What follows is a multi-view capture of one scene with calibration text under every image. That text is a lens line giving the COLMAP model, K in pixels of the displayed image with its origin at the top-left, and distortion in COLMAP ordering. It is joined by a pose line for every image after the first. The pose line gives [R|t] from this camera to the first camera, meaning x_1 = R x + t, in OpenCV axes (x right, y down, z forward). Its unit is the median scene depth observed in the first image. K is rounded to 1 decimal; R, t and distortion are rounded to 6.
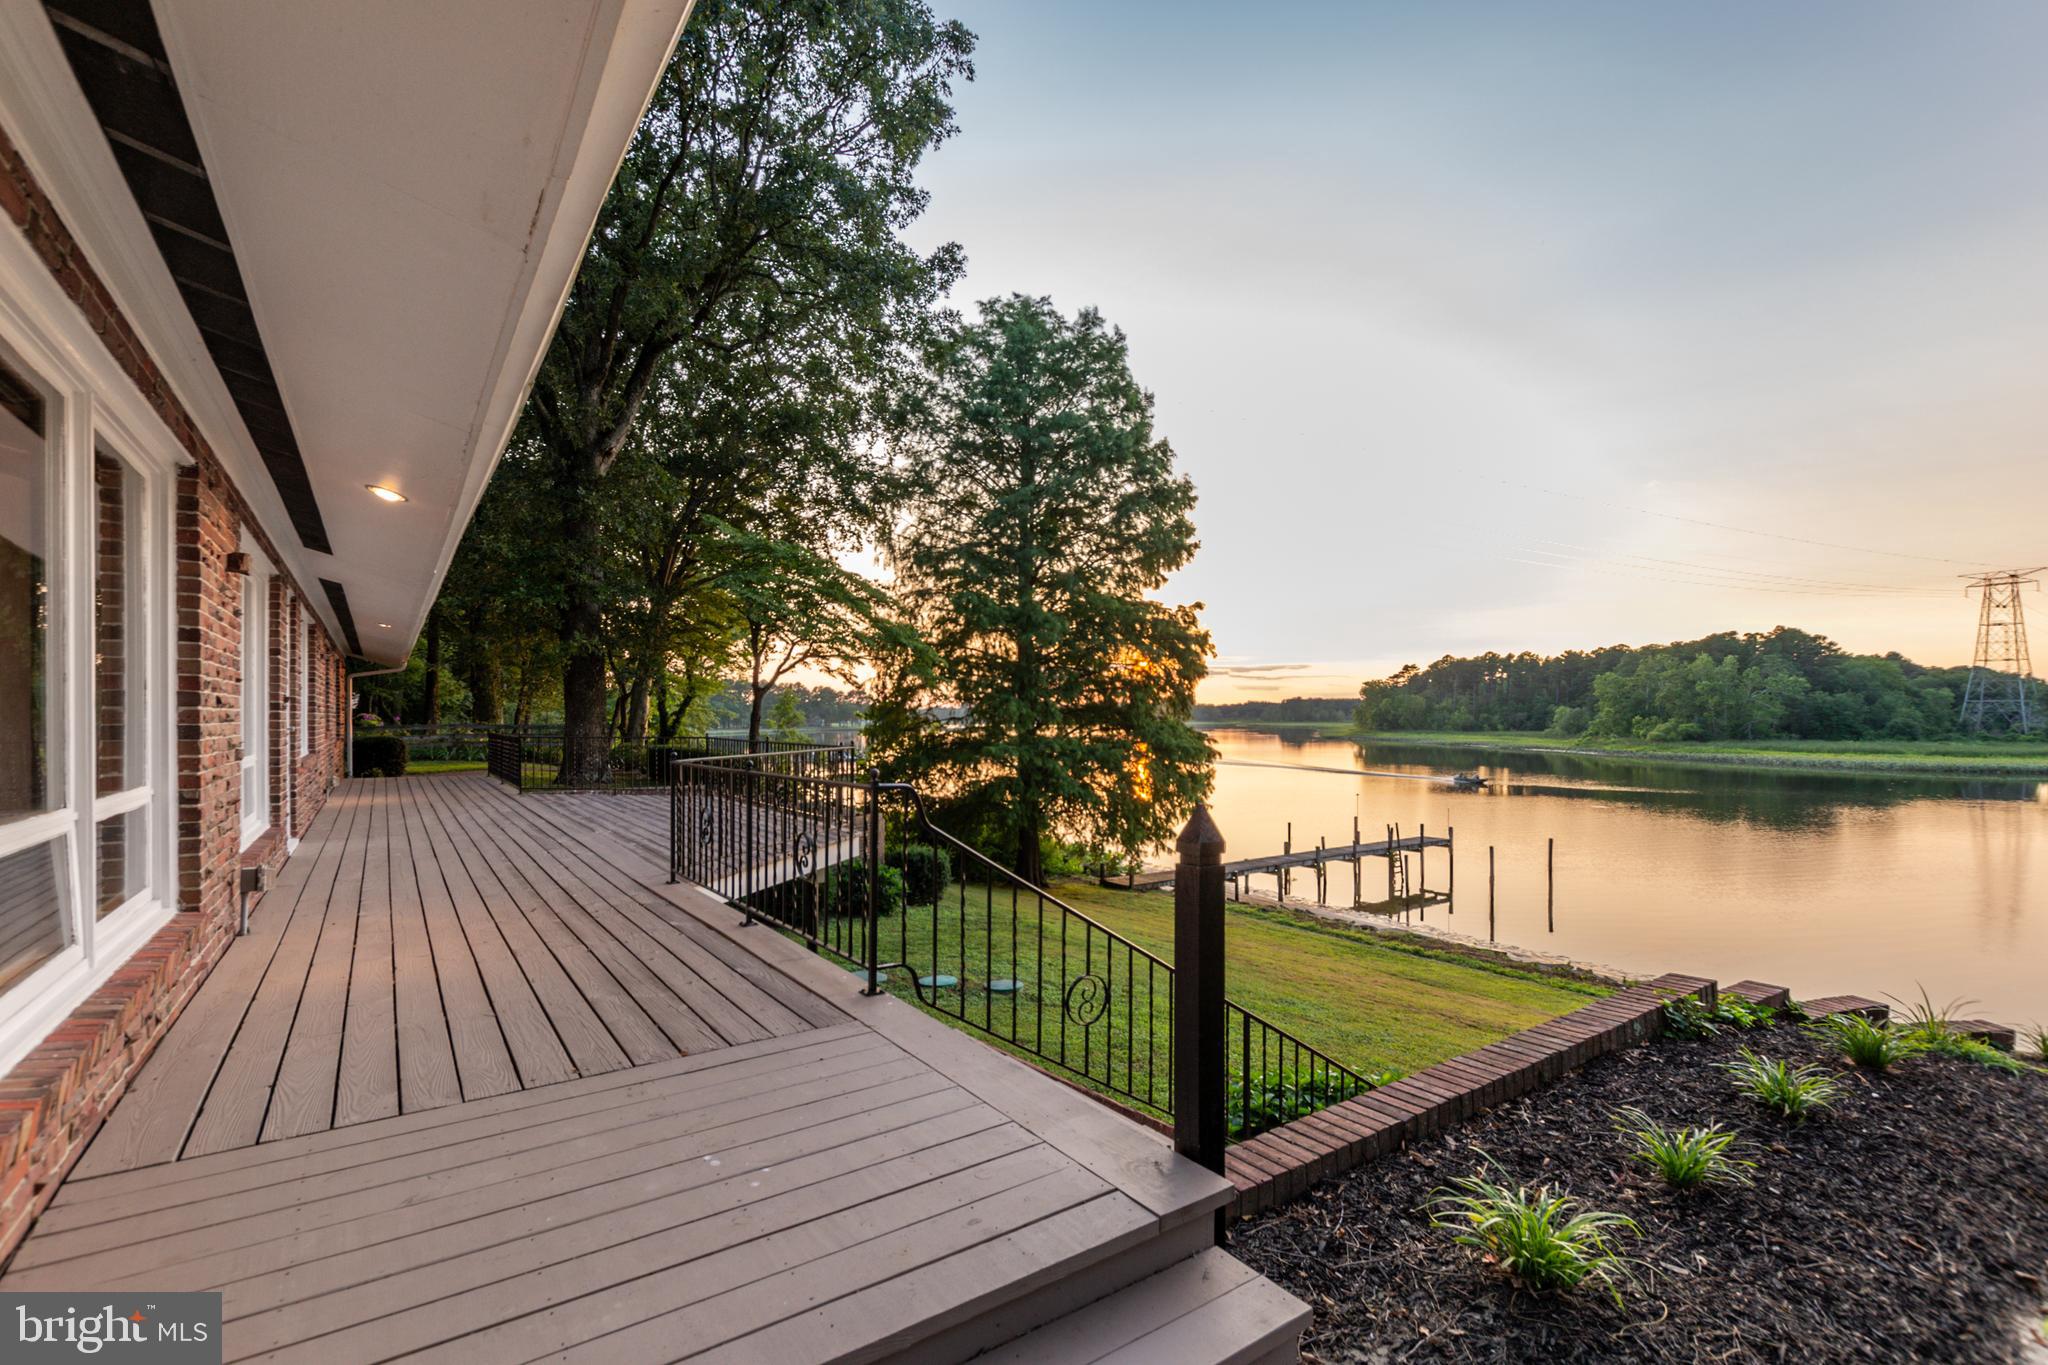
lens RADIAL K [[904.7, 0, 997.7], [0, 904.7, 714.3], [0, 0, 1]] dist [0.004405, -0.001027]
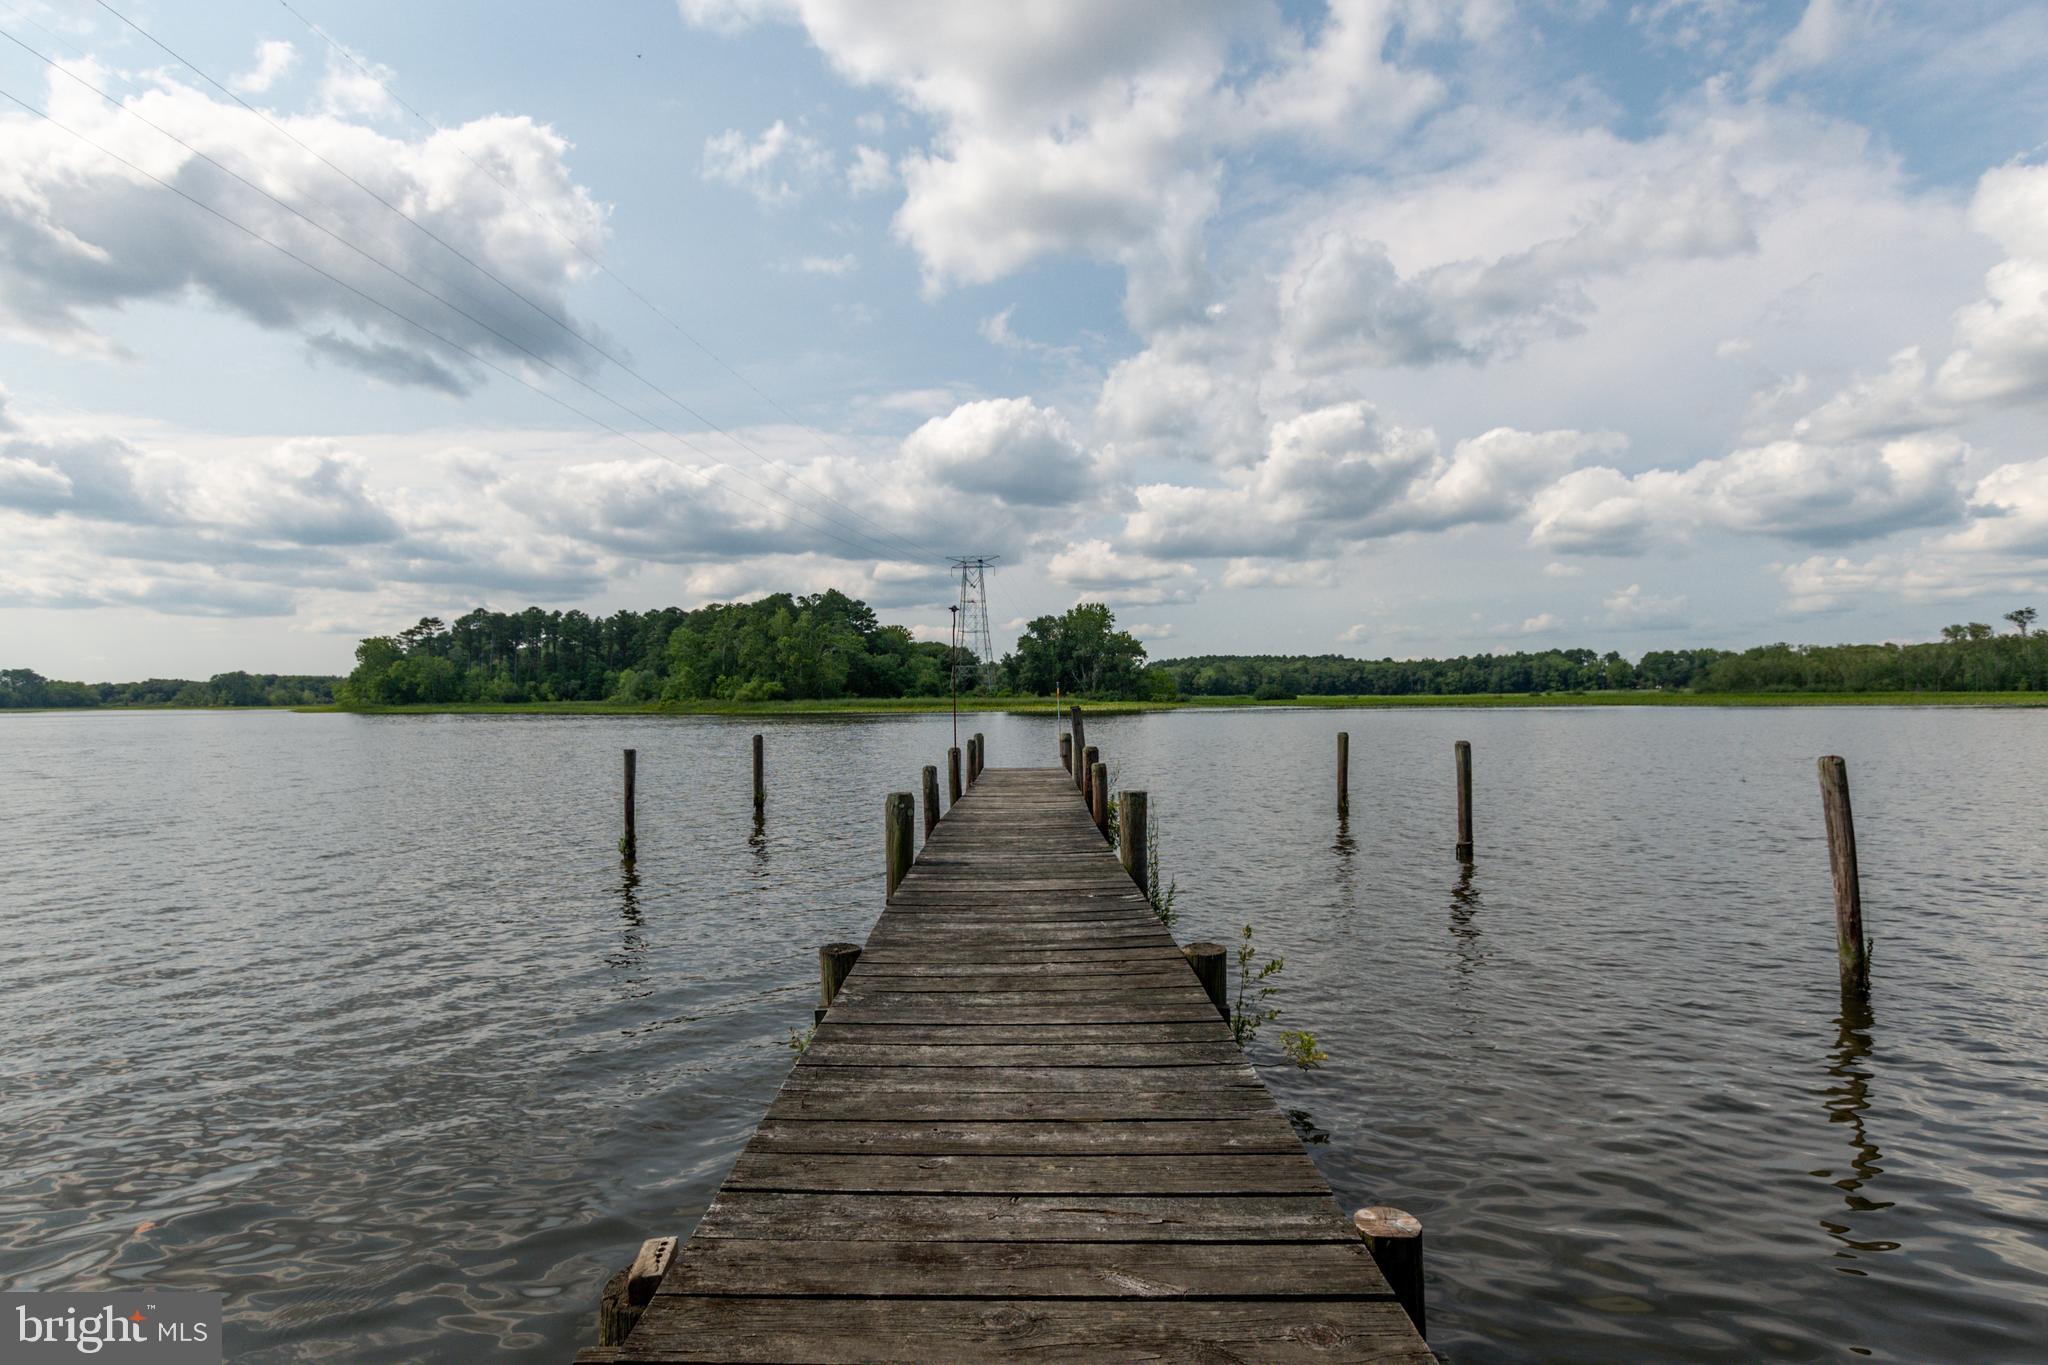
lens RADIAL K [[1014.8, 0, 1028.8], [0, 1014.8, 687.8], [0, 0, 1]] dist [-0.003819, 0.000431]
pose [[0.550633, 0.006858, 0.834719, 0.044660], [0.006102, 0.999906, -0.012240, 0.027980], [-0.834725, 0.011833, 0.550540, 0.204103]]
